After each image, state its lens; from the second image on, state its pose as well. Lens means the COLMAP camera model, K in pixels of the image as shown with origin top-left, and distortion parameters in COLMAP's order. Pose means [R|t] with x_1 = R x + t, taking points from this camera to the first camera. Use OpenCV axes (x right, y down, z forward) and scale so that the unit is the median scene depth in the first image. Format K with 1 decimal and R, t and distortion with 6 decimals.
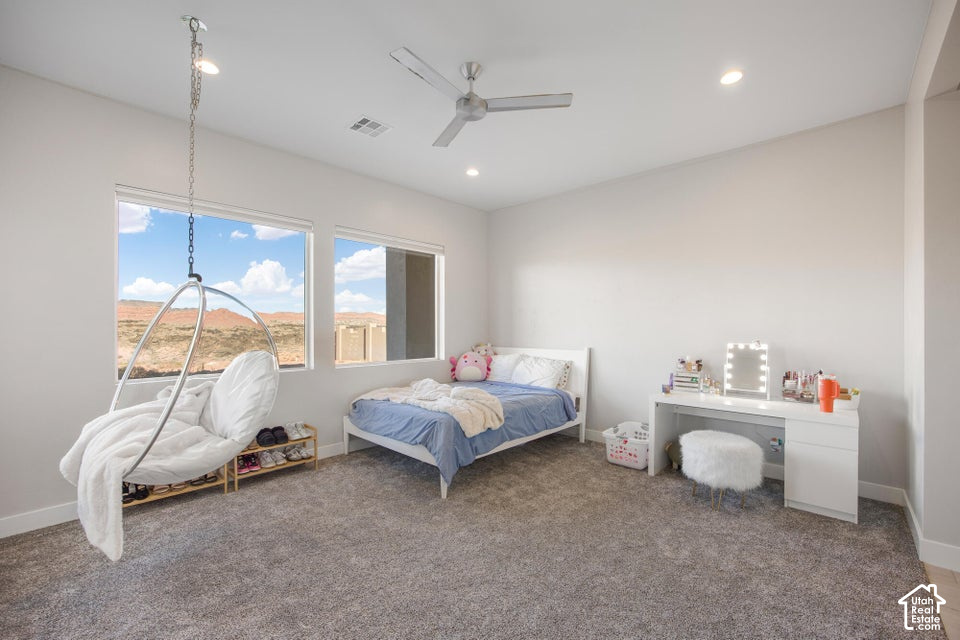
lens RADIAL K [[379.5, 0, 480.9], [0, 379.5, 327.2], [0, 0, 1]] dist [0.000976, 0.000071]
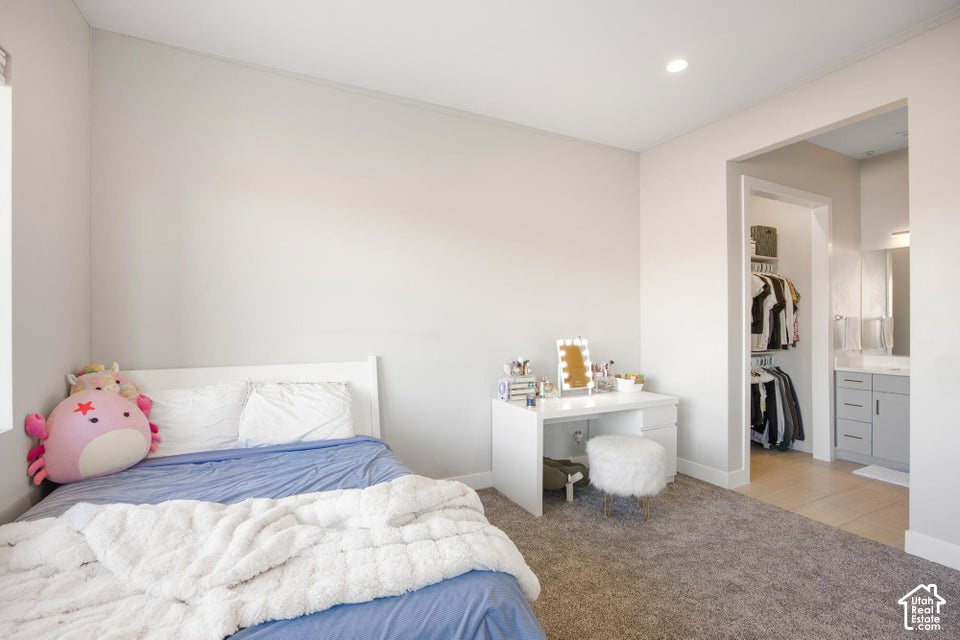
lens RADIAL K [[461.1, 0, 479.9], [0, 461.1, 324.4], [0, 0, 1]] dist [-0.001938, -0.000088]
pose [[0.347573, -0.003517, 0.937646, -0.435565], [-0.006084, 0.999963, 0.006006, -0.001204], [-0.937633, -0.007793, 0.347539, 0.743932]]
